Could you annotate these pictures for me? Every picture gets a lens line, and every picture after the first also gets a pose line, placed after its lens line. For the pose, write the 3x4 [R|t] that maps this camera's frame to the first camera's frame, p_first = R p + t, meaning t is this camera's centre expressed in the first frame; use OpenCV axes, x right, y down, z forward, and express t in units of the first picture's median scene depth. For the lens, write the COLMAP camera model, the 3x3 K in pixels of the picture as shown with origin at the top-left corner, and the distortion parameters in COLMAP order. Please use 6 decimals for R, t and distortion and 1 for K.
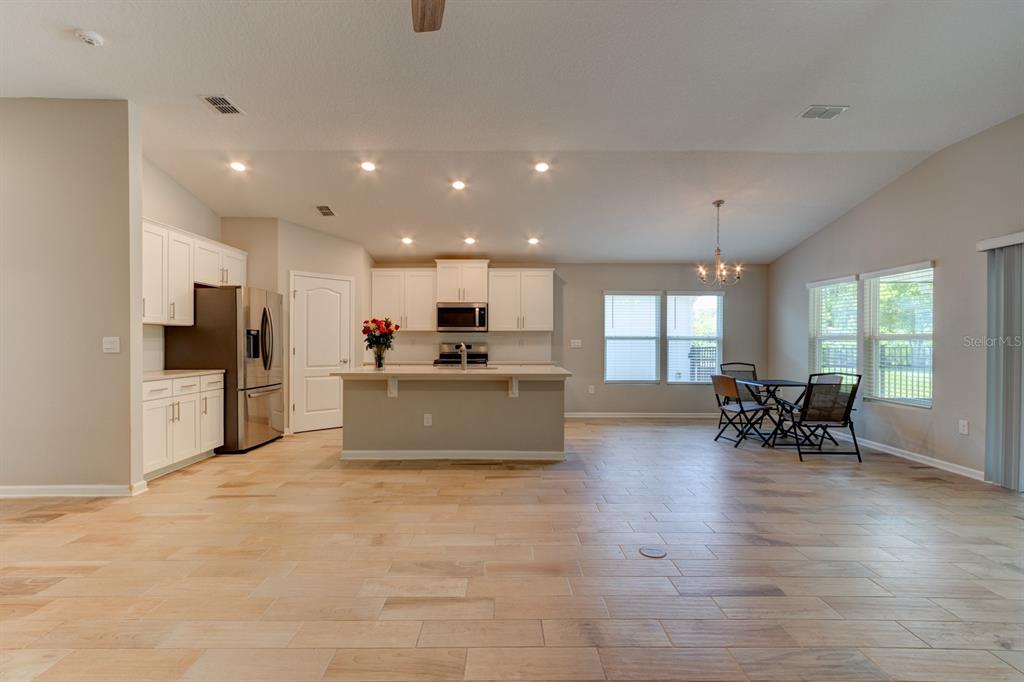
lens RADIAL K [[475.0, 0, 505.9], [0, 475.0, 345.3], [0, 0, 1]] dist [0.000580, 0.000915]
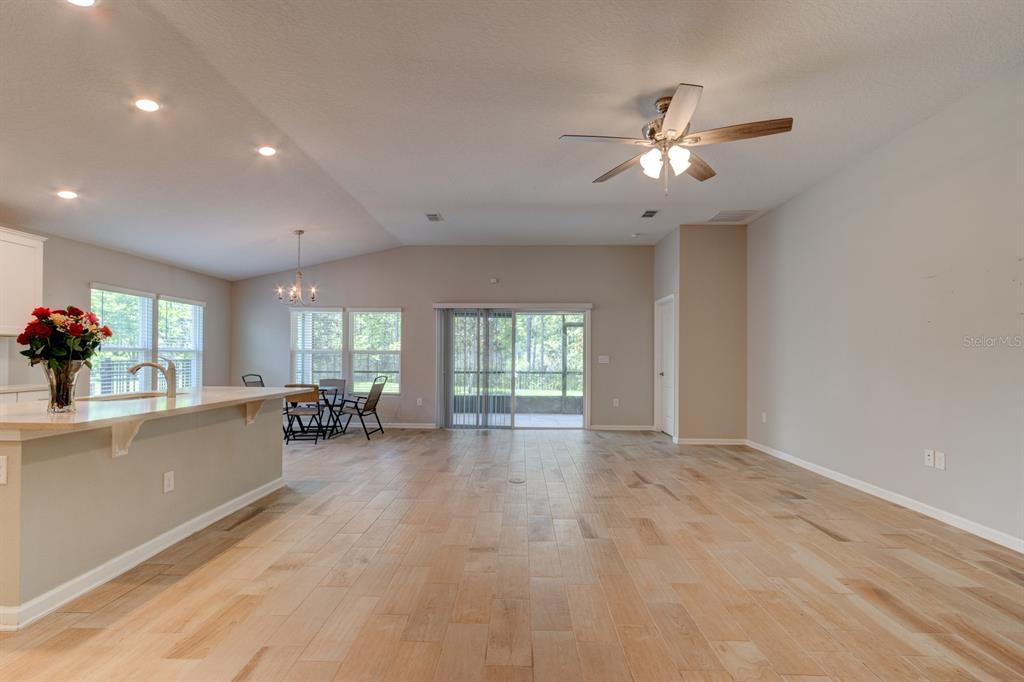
lens RADIAL K [[472.0, 0, 507.4], [0, 472.0, 350.5], [0, 0, 1]] dist [0.005362, 0.000695]
pose [[0.029403, 0.010885, 0.999508, -0.619854], [0.001520, 0.999939, -0.010934, -0.003999], [-0.999566, 0.001841, 0.029385, 0.442560]]
